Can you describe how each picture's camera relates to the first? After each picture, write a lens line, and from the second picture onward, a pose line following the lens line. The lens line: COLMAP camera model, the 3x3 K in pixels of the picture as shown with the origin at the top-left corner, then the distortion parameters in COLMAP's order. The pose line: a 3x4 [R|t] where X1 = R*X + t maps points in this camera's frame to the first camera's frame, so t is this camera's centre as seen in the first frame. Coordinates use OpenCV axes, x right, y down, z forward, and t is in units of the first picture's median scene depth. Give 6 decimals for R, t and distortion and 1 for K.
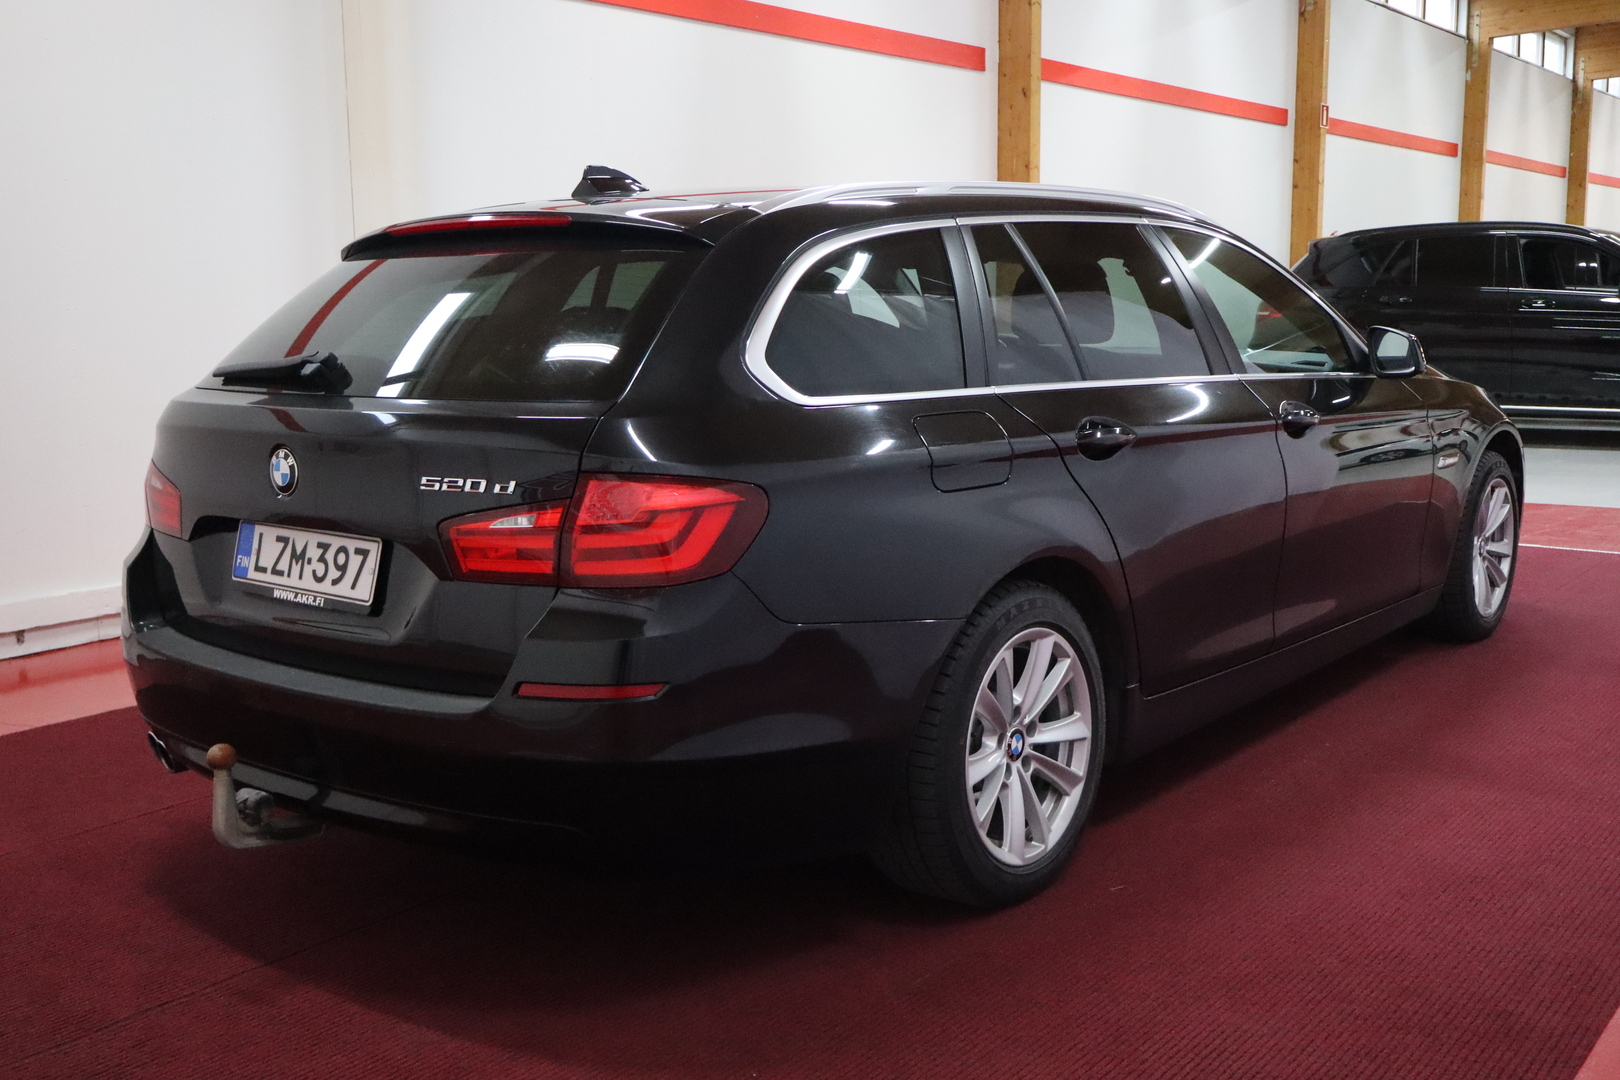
lens RADIAL K [[1649.1, 0, 810.0], [0, 1649.1, 540.0], [0, 0, 1]] dist [-0.005391, -0.009260]
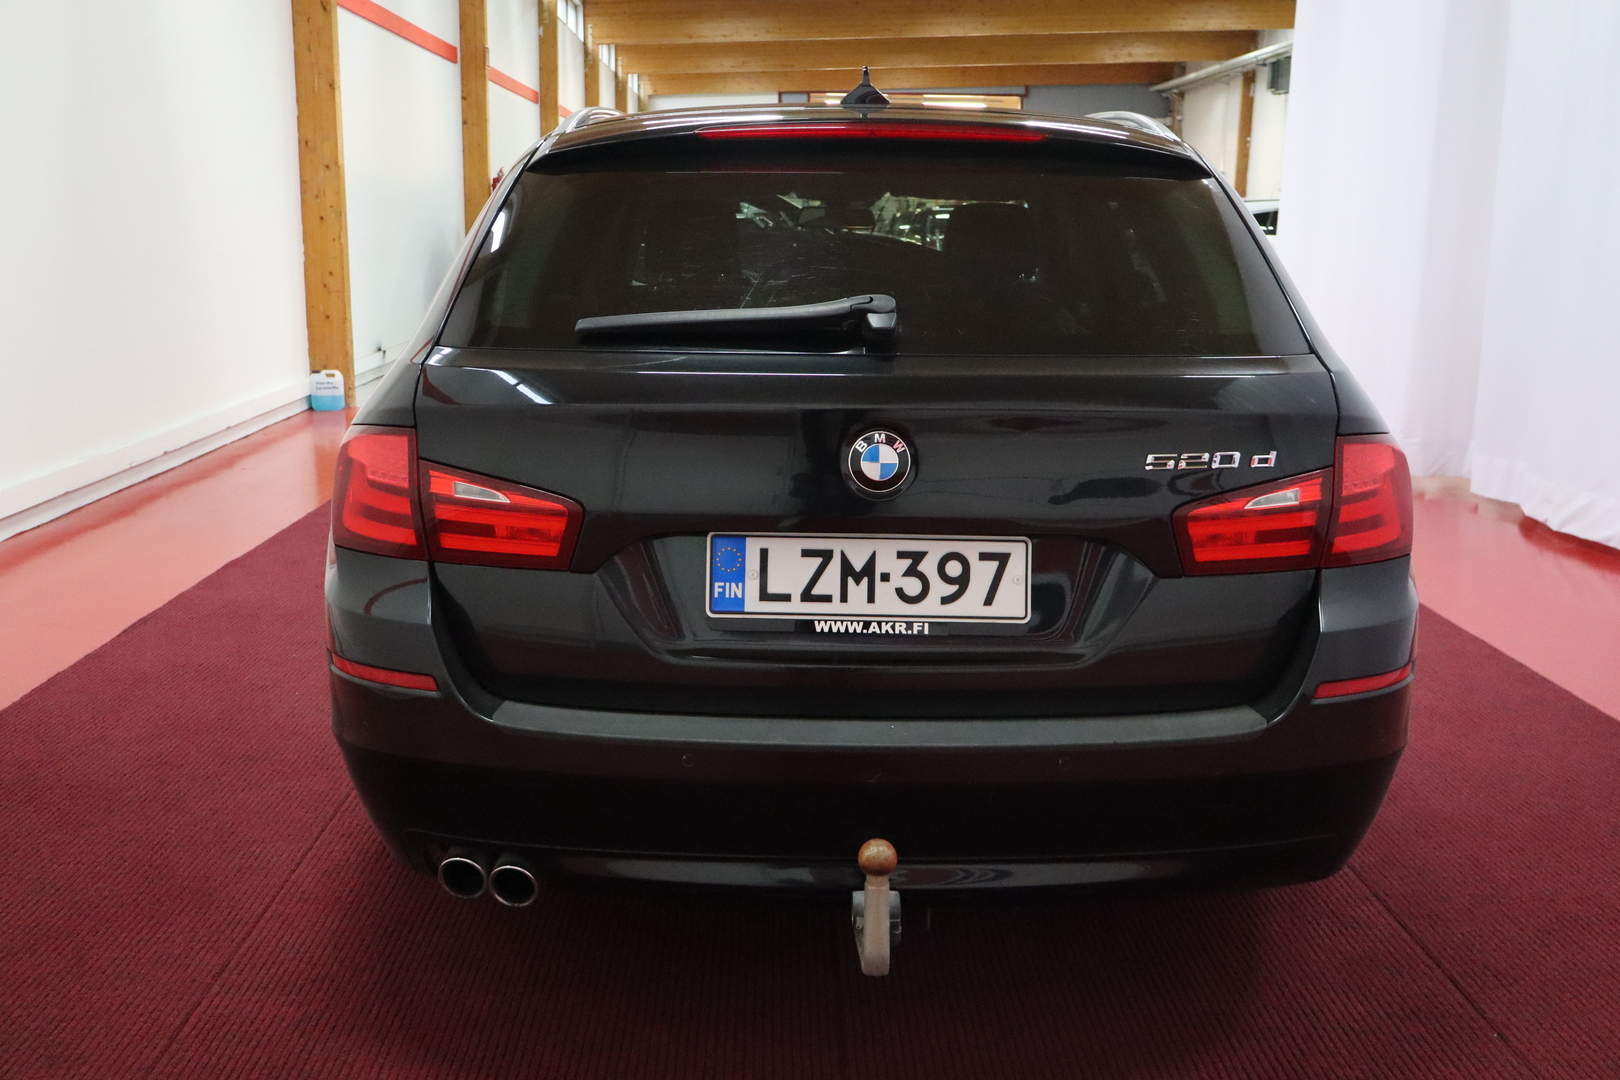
lens RADIAL K [[1489.3, 0, 810.0], [0, 1489.3, 540.0], [0, 0, 1]] dist [0.012094, 0.005342]
pose [[0.777651, -0.109132, 0.619151, -0.759891], [0.071170, 0.993770, 0.085772, -0.065800], [-0.624654, -0.022636, 0.780573, 0.496735]]
